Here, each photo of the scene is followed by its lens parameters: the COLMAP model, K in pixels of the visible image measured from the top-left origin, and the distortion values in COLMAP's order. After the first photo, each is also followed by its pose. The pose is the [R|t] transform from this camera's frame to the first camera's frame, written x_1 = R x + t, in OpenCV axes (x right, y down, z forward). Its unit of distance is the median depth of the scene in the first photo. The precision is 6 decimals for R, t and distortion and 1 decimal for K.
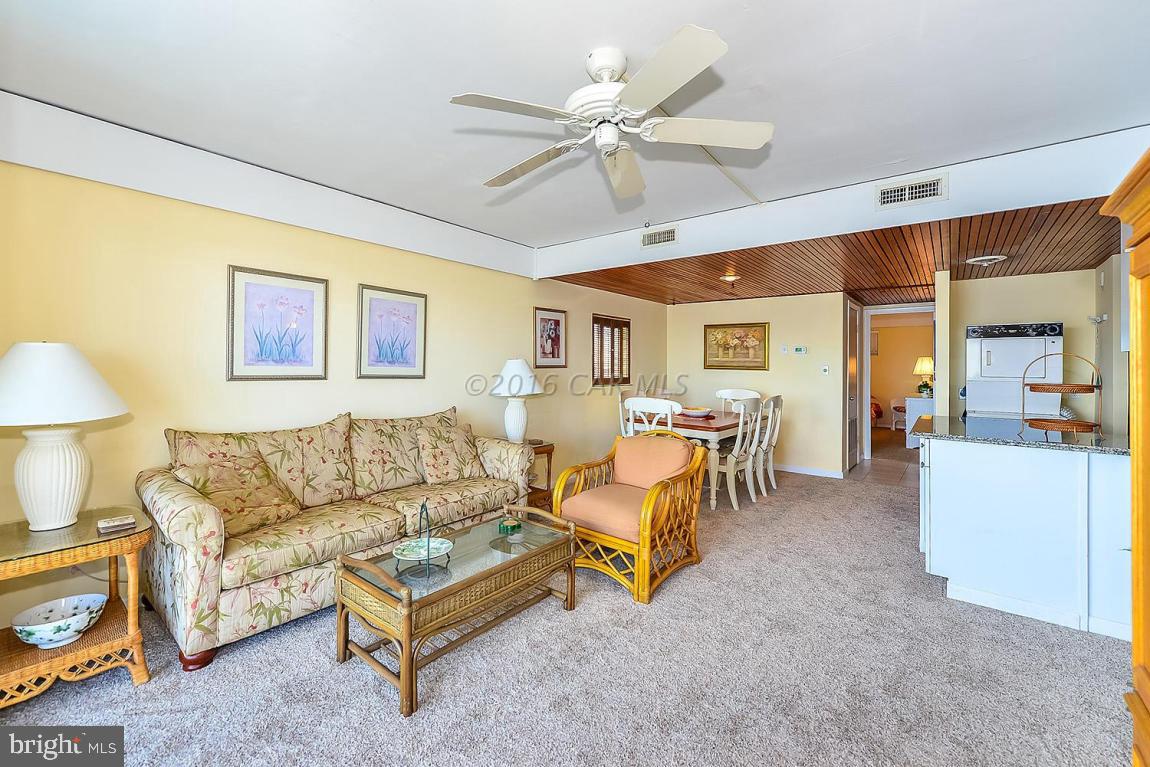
lens RADIAL K [[461.3, 0, 578.7], [0, 461.3, 367.9], [0, 0, 1]] dist [0.062543, 0.000021]
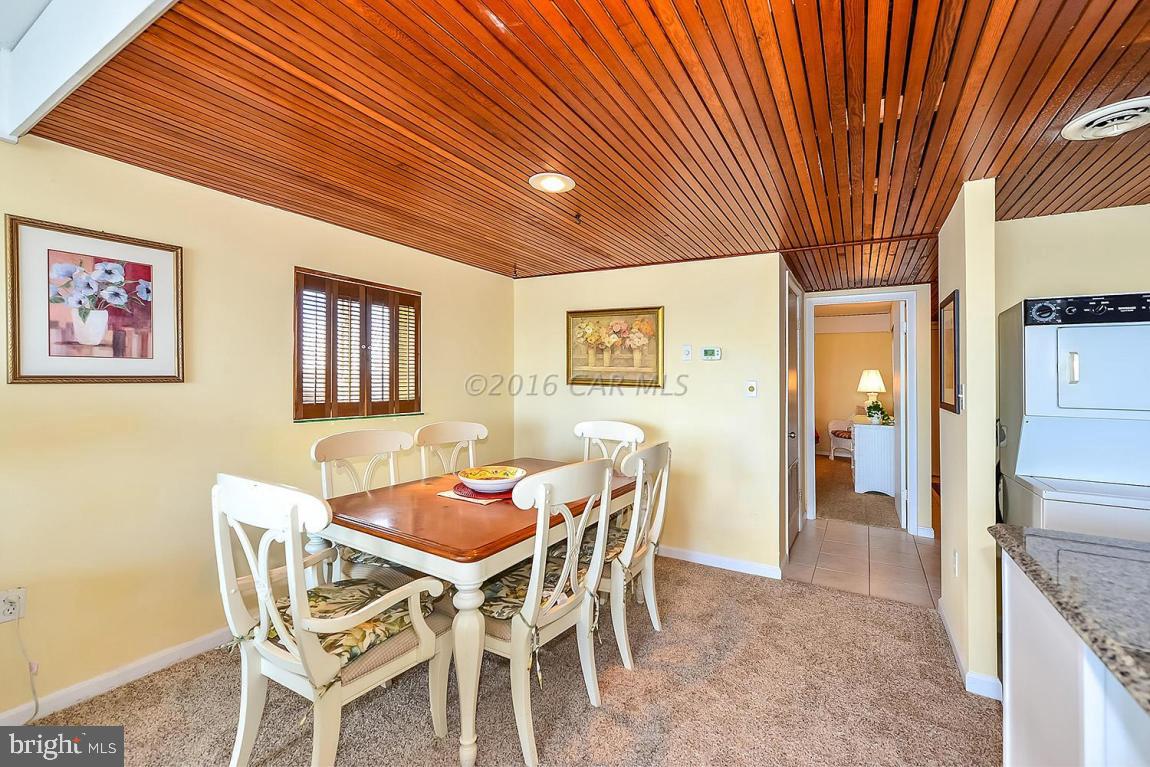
lens RADIAL K [[470.2, 0, 572.6], [0, 470.2, 372.0], [0, 0, 1]] dist [0.014428, -0.000369]
pose [[0.993937, 0.008773, 0.109600, 0.286412], [-0.006753, 0.999801, -0.018787, -0.003257], [-0.109743, 0.017932, 0.993798, 0.531222]]
